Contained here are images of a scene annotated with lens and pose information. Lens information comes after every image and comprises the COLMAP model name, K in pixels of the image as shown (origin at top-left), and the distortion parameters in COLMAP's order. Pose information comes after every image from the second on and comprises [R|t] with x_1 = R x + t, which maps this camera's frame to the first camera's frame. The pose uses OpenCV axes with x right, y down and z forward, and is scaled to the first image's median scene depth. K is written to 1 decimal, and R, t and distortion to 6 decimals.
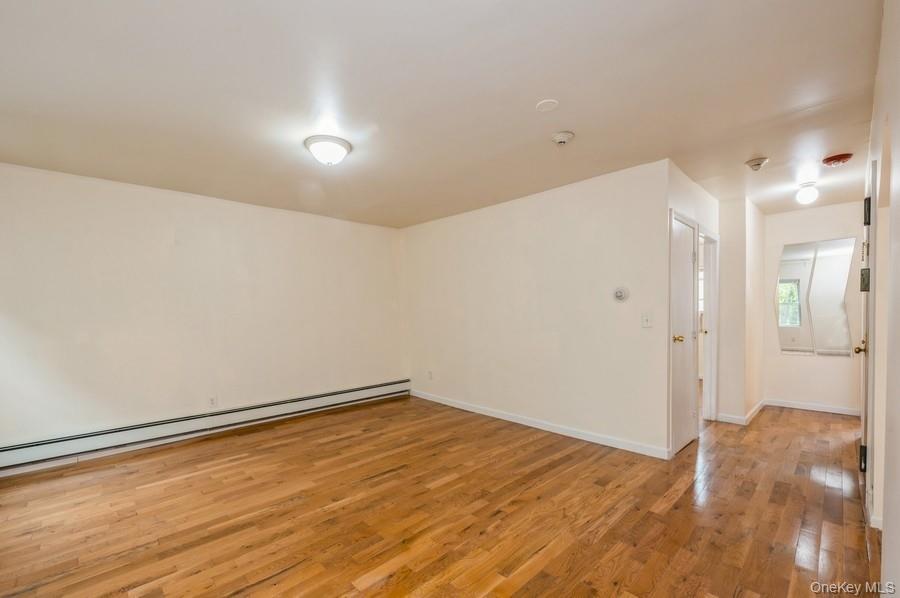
lens RADIAL K [[369.9, 0, 441.5], [0, 369.9, 305.7], [0, 0, 1]] dist [0.005333, -0.000578]
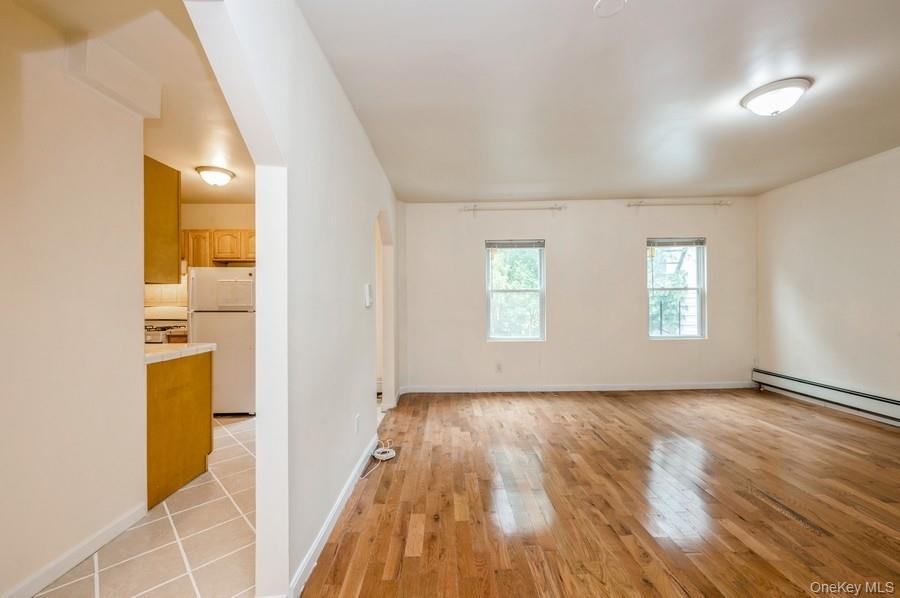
lens RADIAL K [[369.9, 0, 439.3], [0, 369.9, 299.3], [0, 0, 1]] dist [0.005333, -0.000578]
pose [[-0.698516, 0.026493, -0.715104, 0.791784], [0.049584, 0.998704, -0.011435, 0.022583], [0.713874, -0.043445, -0.698925, 1.009110]]
